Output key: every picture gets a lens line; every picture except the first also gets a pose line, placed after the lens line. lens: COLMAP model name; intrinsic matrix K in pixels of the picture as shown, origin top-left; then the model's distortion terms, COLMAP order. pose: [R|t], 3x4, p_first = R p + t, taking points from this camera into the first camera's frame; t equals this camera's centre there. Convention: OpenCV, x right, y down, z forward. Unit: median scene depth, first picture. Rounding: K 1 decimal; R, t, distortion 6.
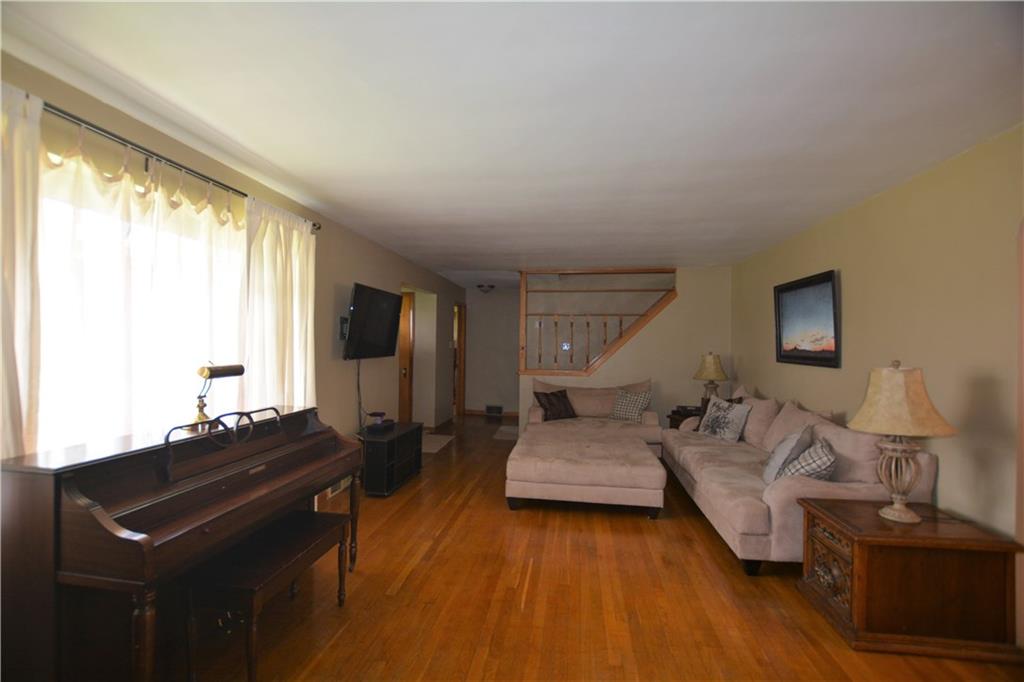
lens RADIAL K [[453.4, 0, 502.5], [0, 453.4, 340.5], [0, 0, 1]] dist [-0.024939, 0.000938]
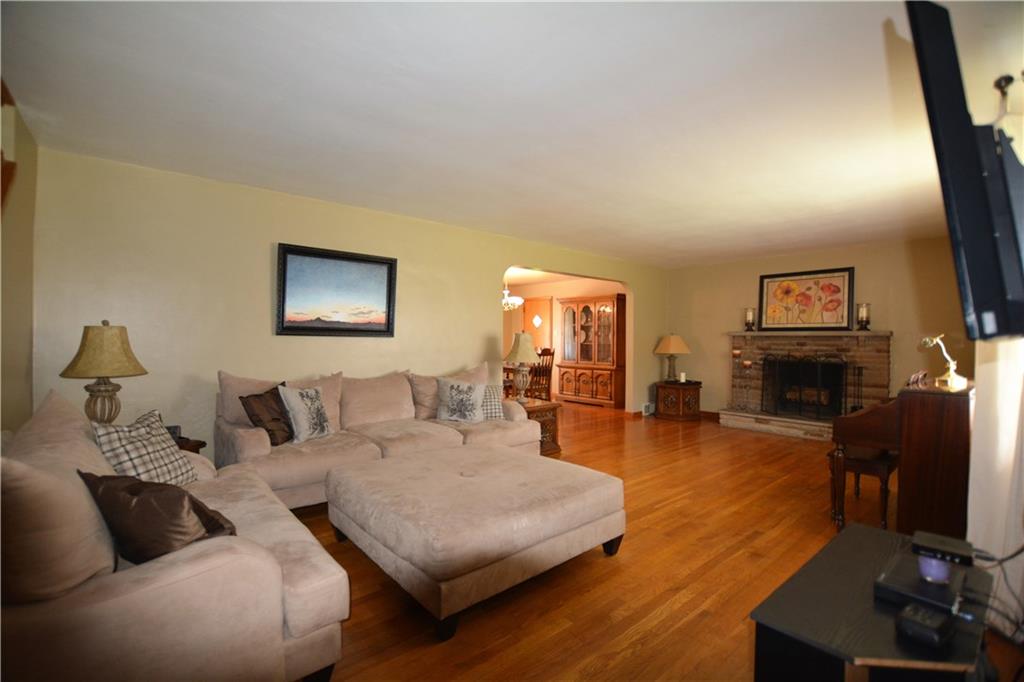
lens RADIAL K [[453.4, 0, 502.5], [0, 453.4, 340.5], [0, 0, 1]] dist [-0.024939, 0.000938]
pose [[-0.755322, -0.018388, 0.655096, -0.276767], [-0.019676, 0.999792, 0.005376, 0.051204], [-0.655058, -0.008829, -0.755527, 1.538234]]
